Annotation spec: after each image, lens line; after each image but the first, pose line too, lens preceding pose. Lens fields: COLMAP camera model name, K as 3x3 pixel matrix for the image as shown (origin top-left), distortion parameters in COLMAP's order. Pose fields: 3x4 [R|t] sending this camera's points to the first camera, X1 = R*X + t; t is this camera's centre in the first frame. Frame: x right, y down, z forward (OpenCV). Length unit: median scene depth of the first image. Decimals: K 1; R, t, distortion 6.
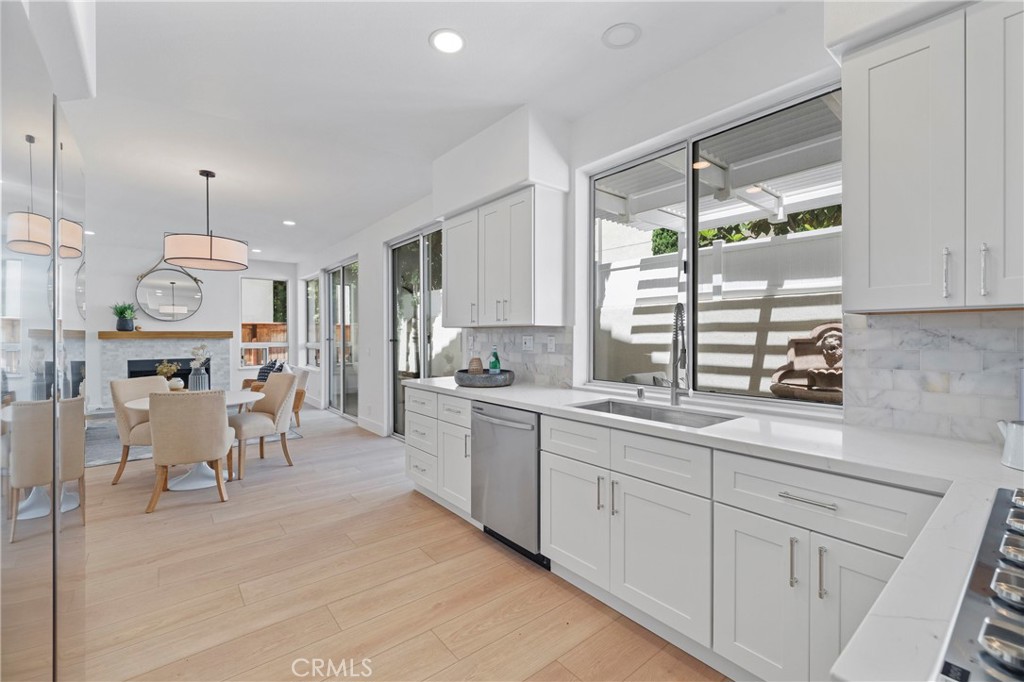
lens RADIAL K [[427.2, 0, 521.8], [0, 427.2, 336.7], [0, 0, 1]] dist [-0.002955, 0.000092]
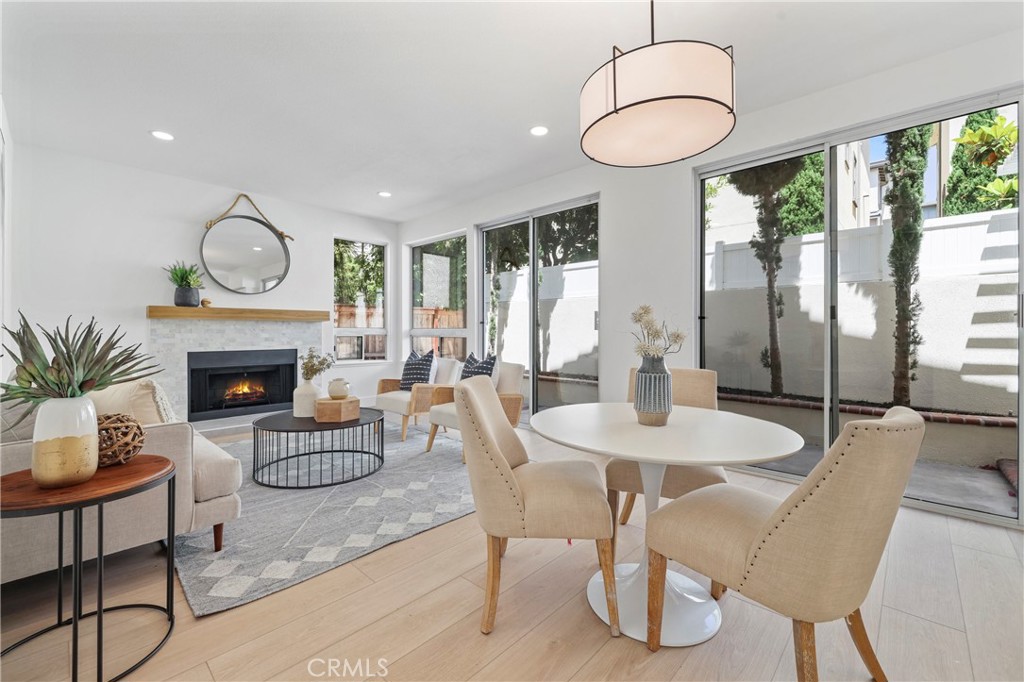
lens RADIAL K [[427.2, 0, 516.0], [0, 427.2, 332.8], [0, 0, 1]] dist [-0.002955, 0.000092]
pose [[0.993172, 0.006119, 0.116499, -0.500772], [-0.005844, 0.999979, -0.002704, 0.025024], [-0.116513, 0.002004, 0.993187, 0.293296]]
